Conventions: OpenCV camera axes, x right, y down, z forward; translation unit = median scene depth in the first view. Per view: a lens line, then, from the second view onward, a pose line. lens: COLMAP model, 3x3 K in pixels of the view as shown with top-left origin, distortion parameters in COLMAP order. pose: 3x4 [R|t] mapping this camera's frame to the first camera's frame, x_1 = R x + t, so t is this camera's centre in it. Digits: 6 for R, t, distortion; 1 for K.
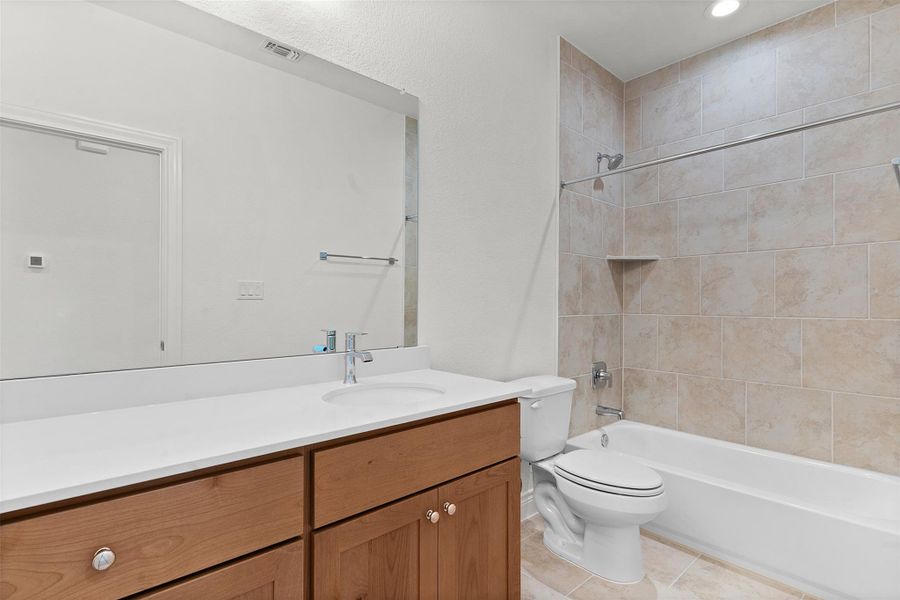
lens RADIAL K [[438.3, 0, 449.7], [0, 438.3, 300.6], [0, 0, 1]] dist [-0.003982, -0.002427]
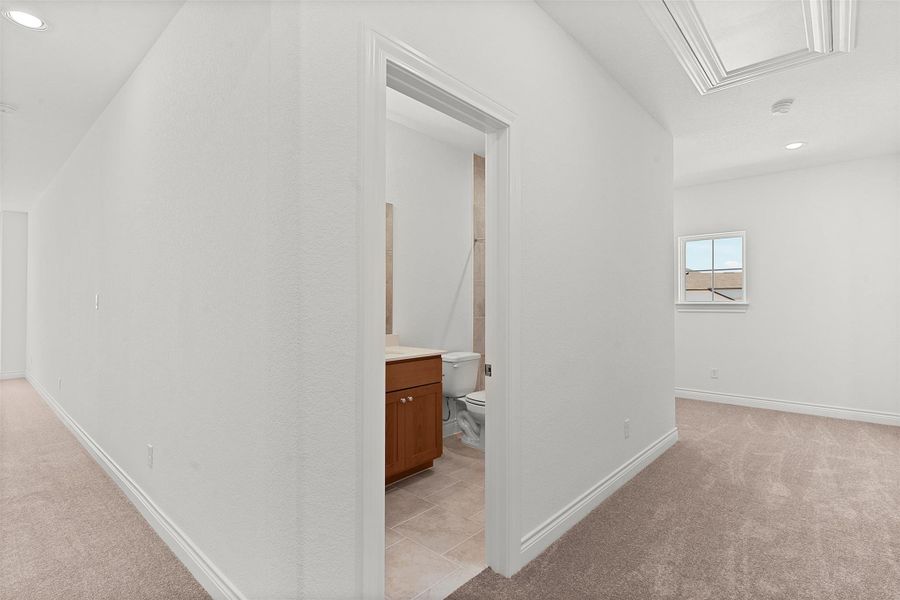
lens RADIAL K [[438.3, 0, 449.1], [0, 438.3, 302.5], [0, 0, 1]] dist [-0.003982, -0.002427]
pose [[0.995537, -0.003572, 0.094303, -0.006422], [0.003465, 0.999993, 0.001301, -0.032854], [-0.094307, -0.000969, 0.995543, -0.850452]]
